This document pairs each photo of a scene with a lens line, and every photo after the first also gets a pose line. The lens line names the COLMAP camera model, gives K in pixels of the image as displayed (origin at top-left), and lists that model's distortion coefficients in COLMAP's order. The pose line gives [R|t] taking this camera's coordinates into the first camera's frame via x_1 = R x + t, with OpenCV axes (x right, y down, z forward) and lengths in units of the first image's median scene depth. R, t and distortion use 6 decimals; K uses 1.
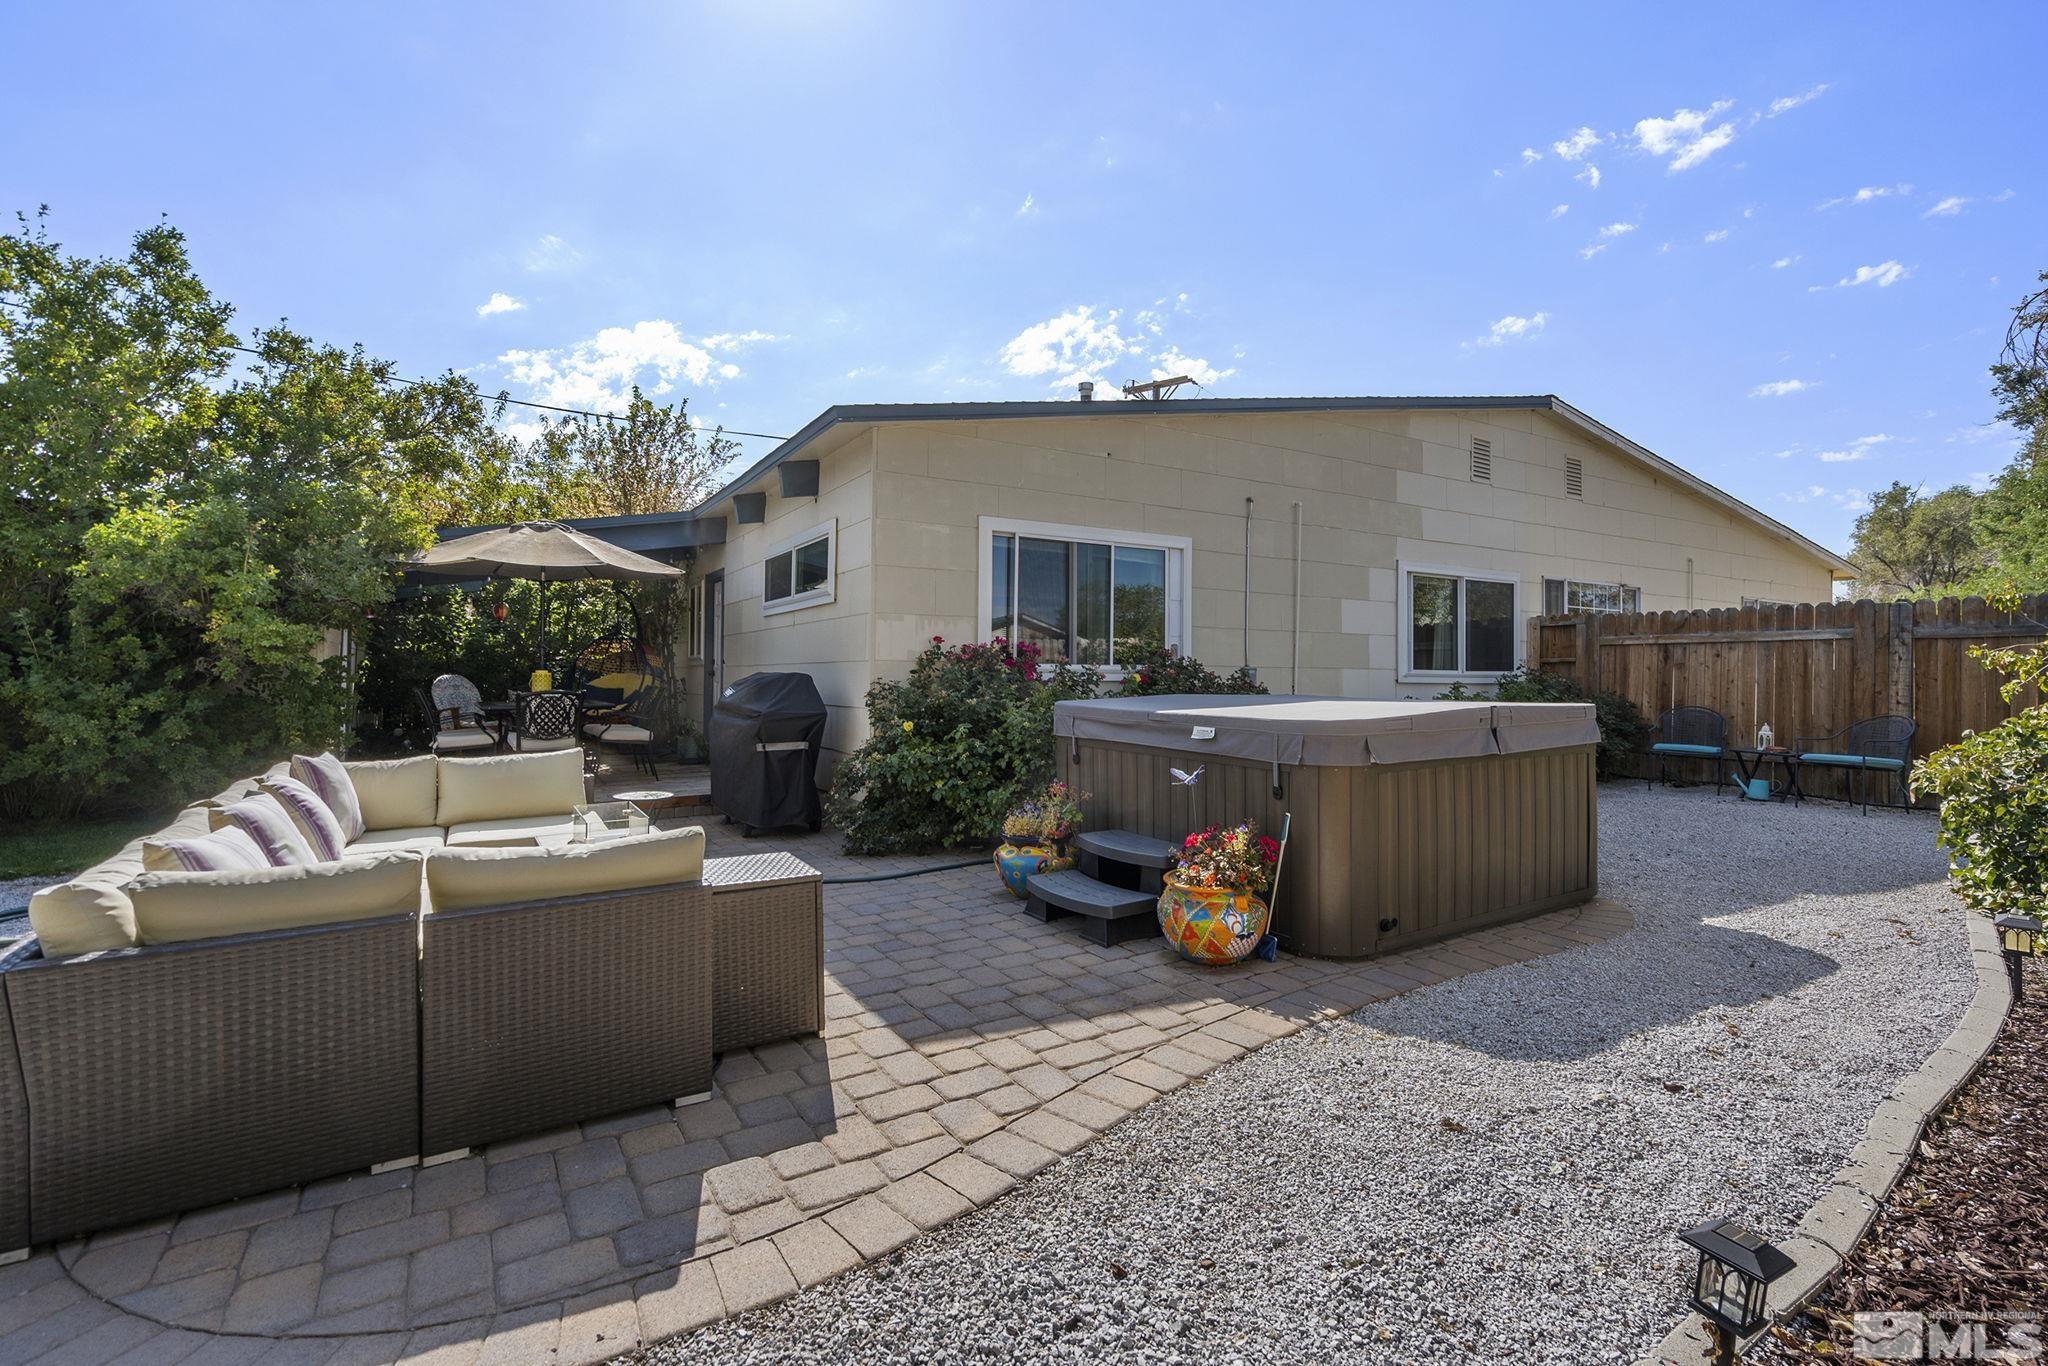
lens RADIAL K [[960.1, 0, 1019.3], [0, 960.1, 688.2], [0, 0, 1]] dist [-0.014712, 0.004770]
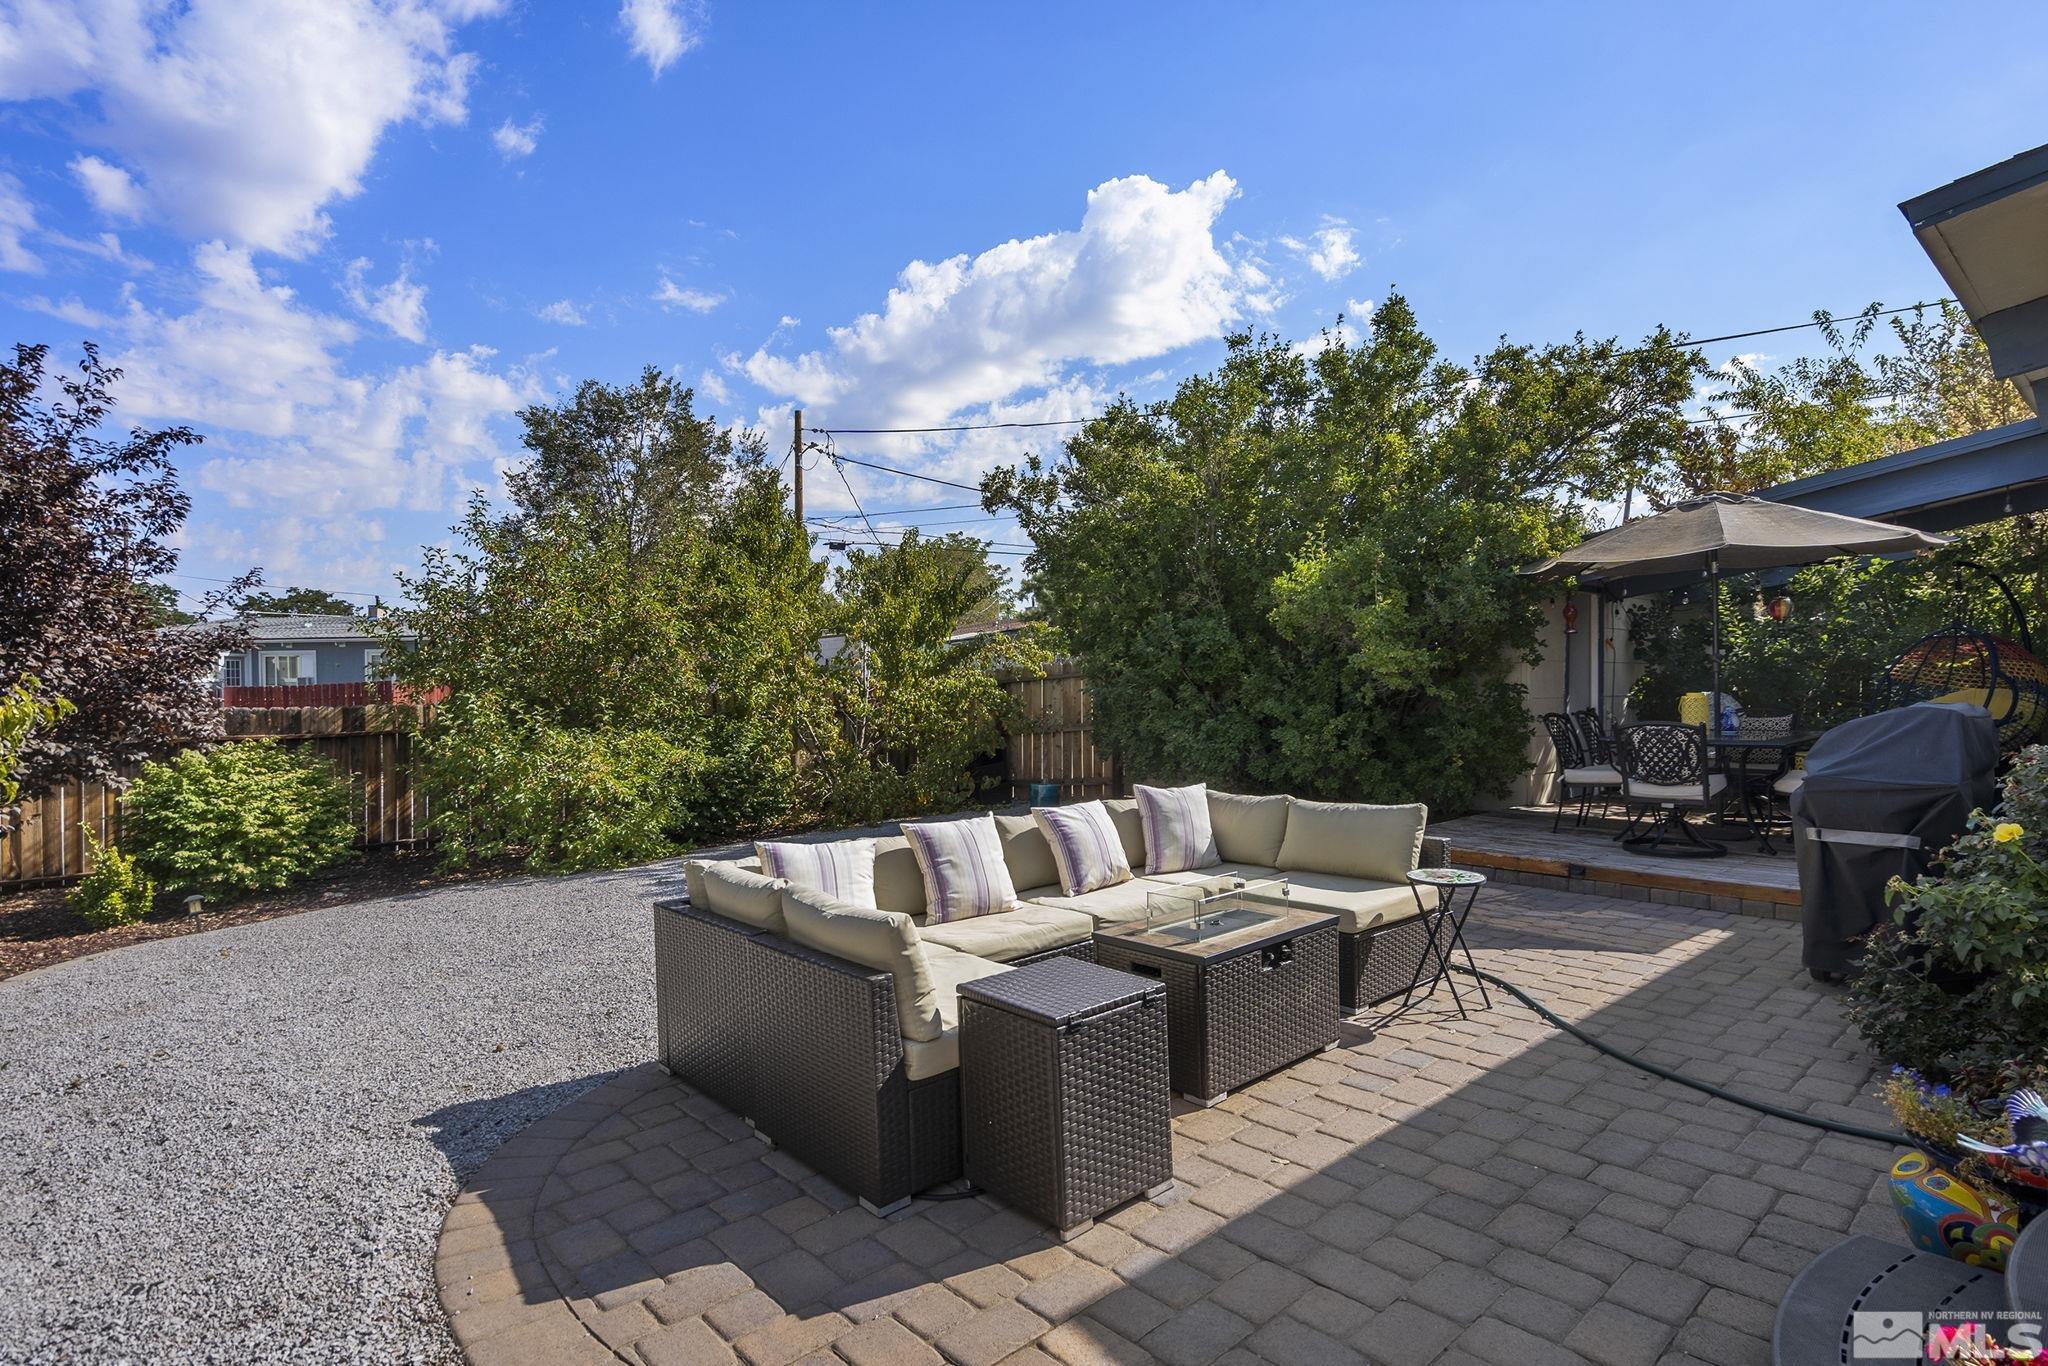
lens RADIAL K [[997.1, 0, 938.8], [0, 997.1, 720.7], [0, 0, 1]] dist [0.001500, -0.000528]
pose [[0.174156, 0.028505, -0.984305, 0.370651], [0.001564, 0.999572, 0.029224, -0.041566], [0.984717, -0.006629, 0.174037, 0.547962]]
